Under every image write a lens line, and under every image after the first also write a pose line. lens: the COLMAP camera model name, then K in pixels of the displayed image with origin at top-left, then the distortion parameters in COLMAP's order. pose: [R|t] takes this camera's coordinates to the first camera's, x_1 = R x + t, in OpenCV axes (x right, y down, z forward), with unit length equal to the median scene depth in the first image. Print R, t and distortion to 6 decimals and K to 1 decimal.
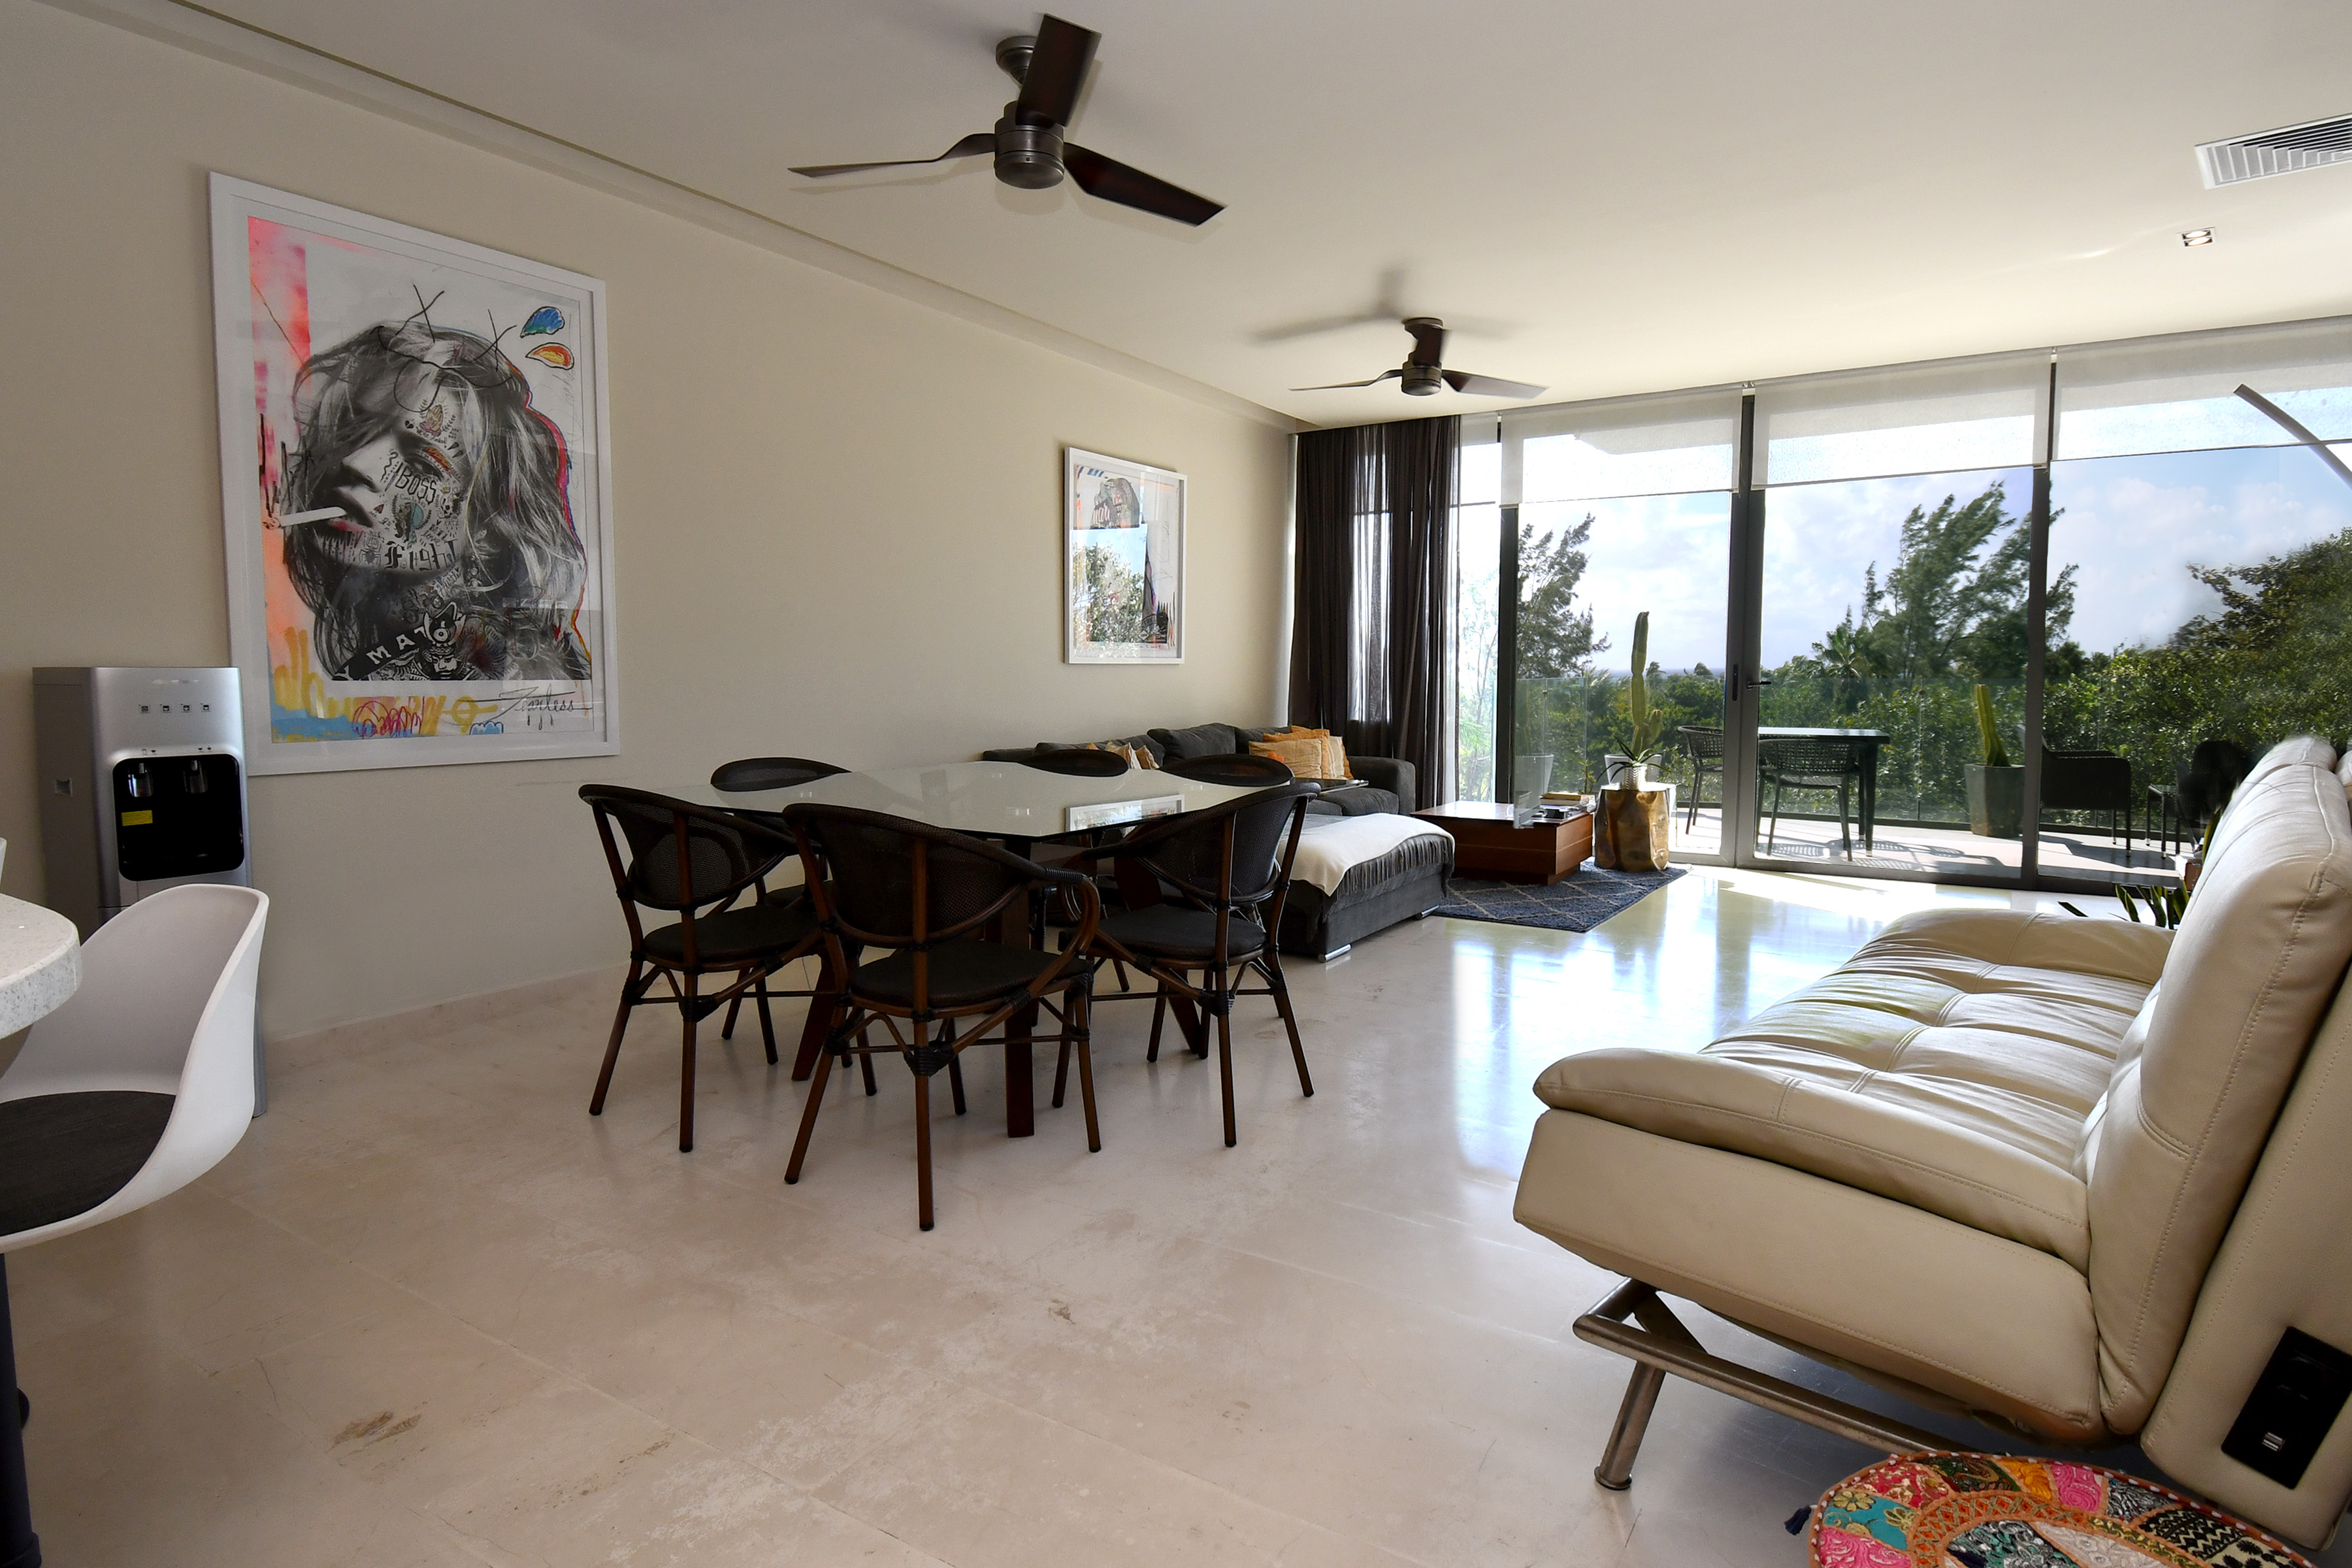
lens RADIAL K [[1128.4, 0, 1167.8], [0, 1128.4, 777.6], [0, 0, 1]] dist [0.021575, -0.017885]
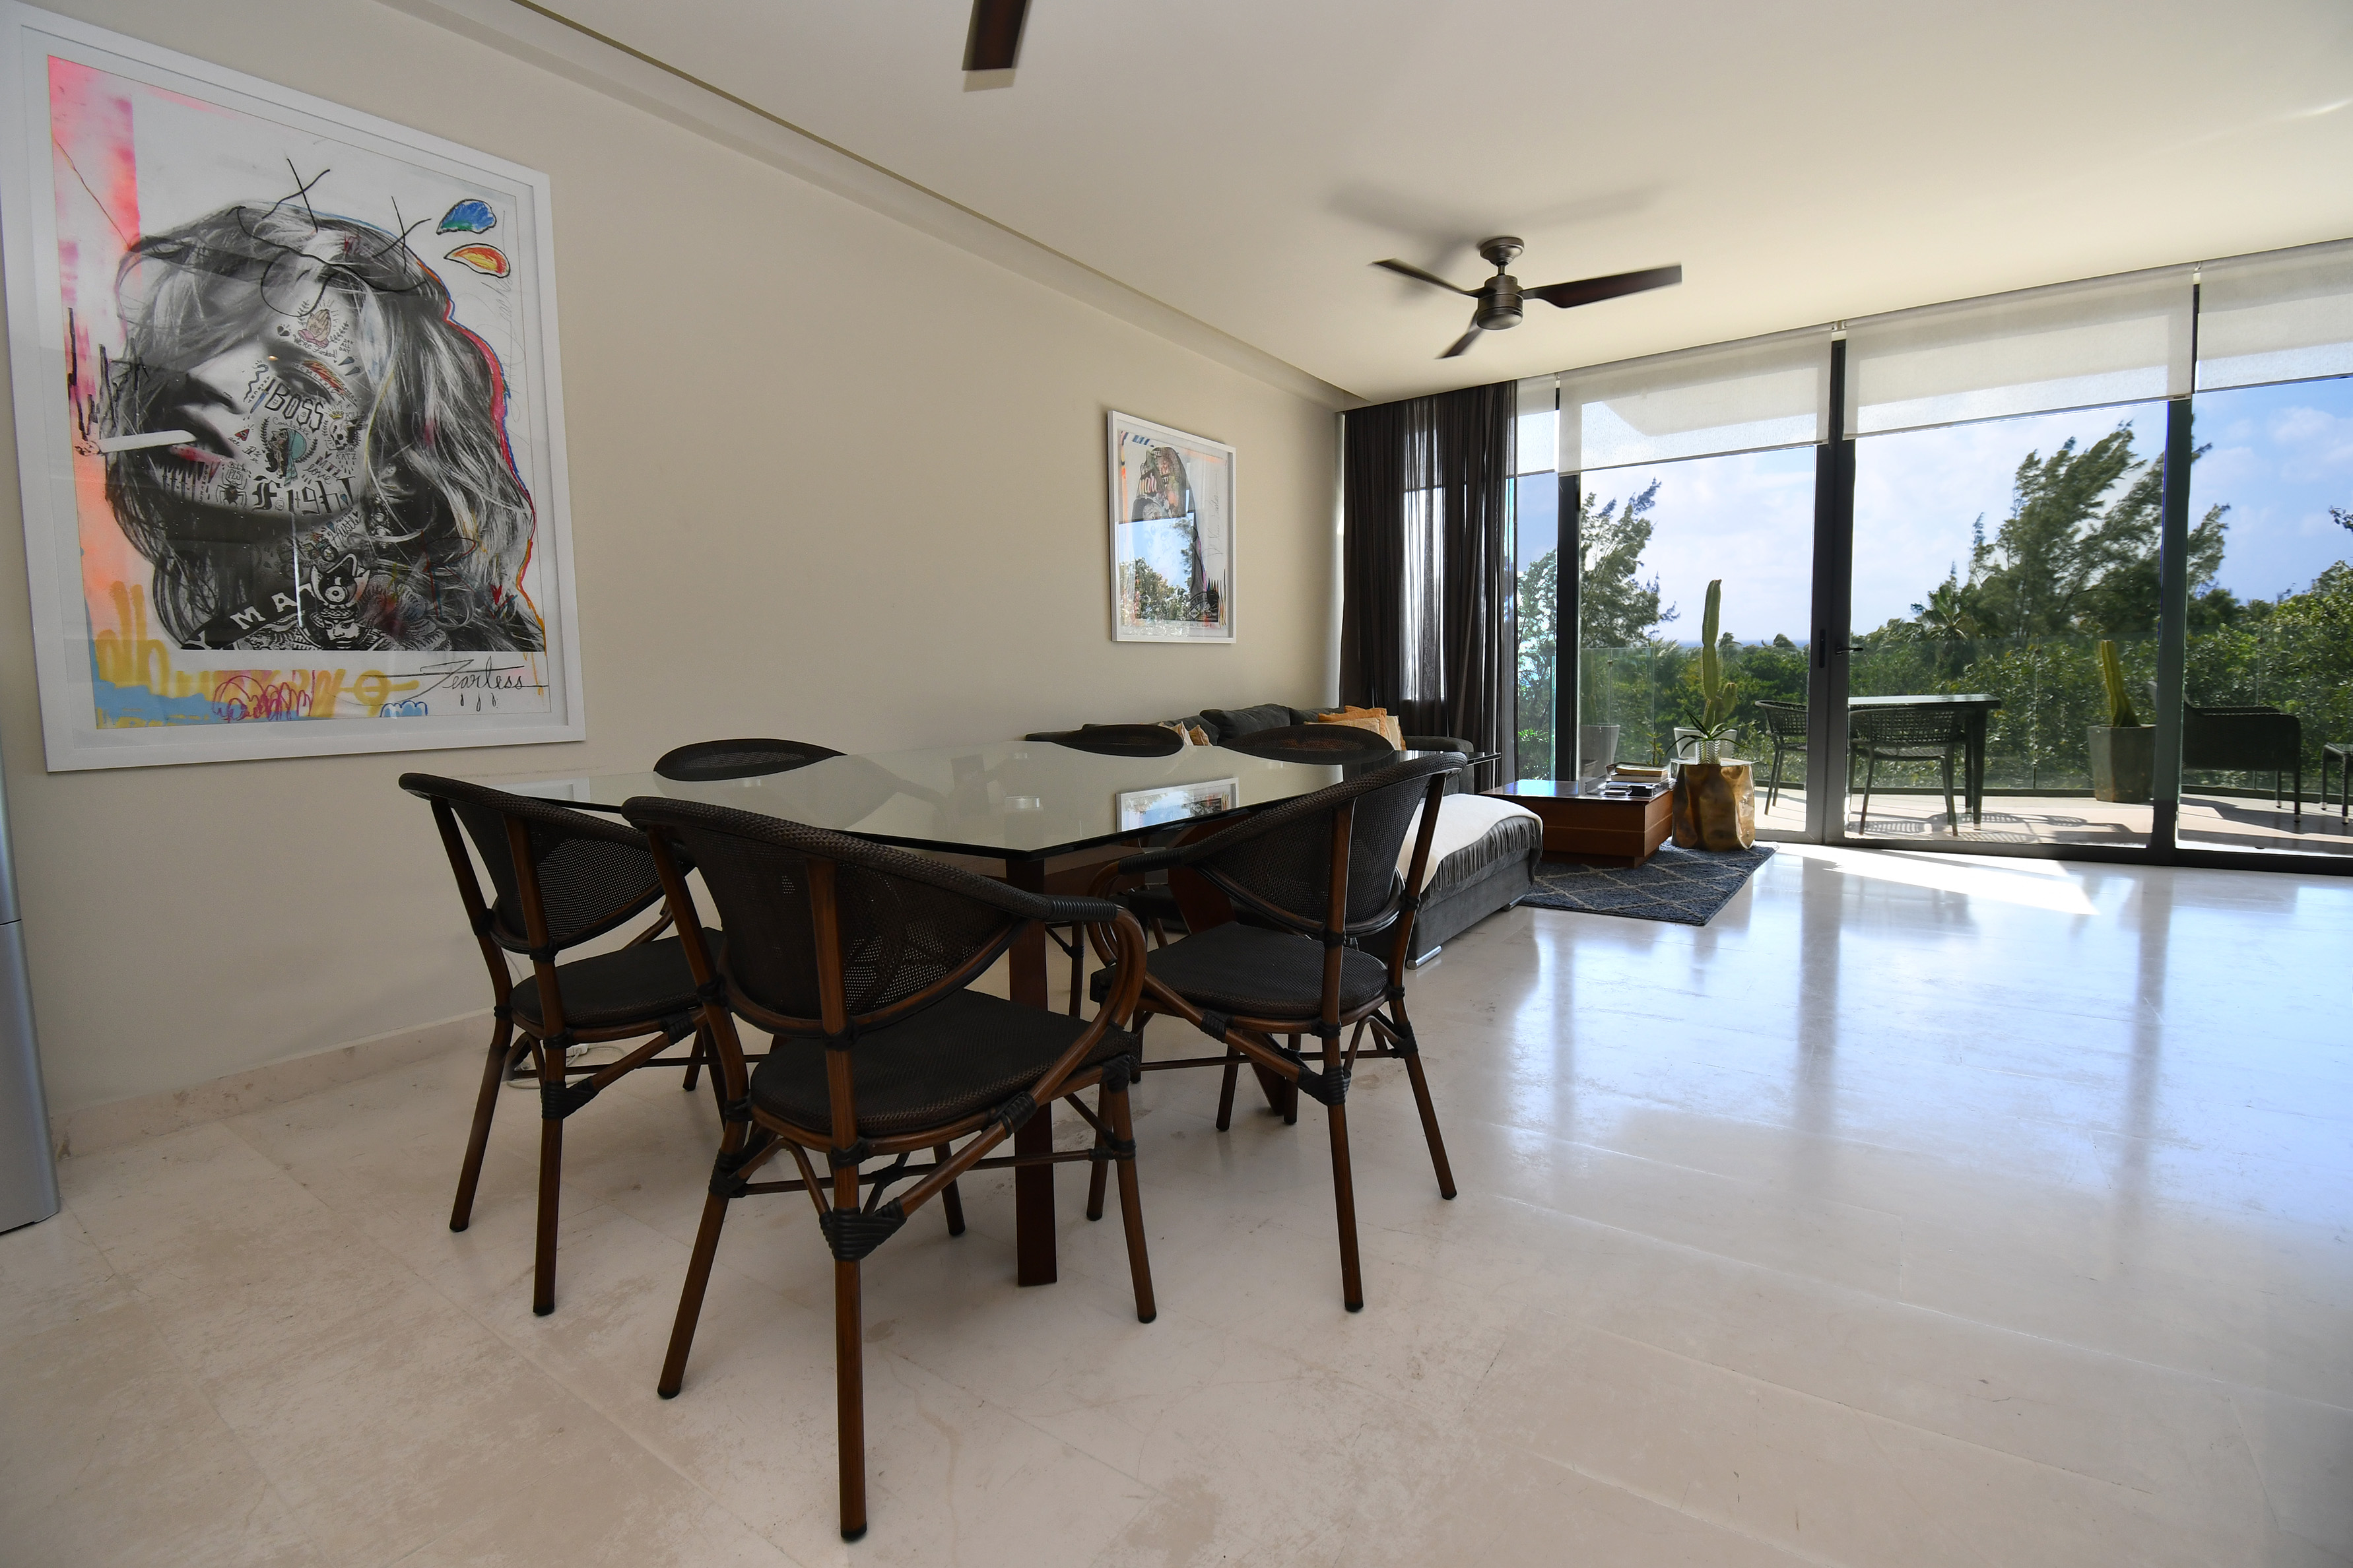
lens RADIAL K [[1128.8, 0, 1163.3], [0, 1128.8, 764.9], [0, 0, 1]] dist [0.021575, -0.017885]
pose [[0.998597, -0.017707, -0.049904, -0.005236], [0.017851, 0.999838, 0.002428, 0.002501], [0.049853, -0.003316, 0.998751, 0.109122]]
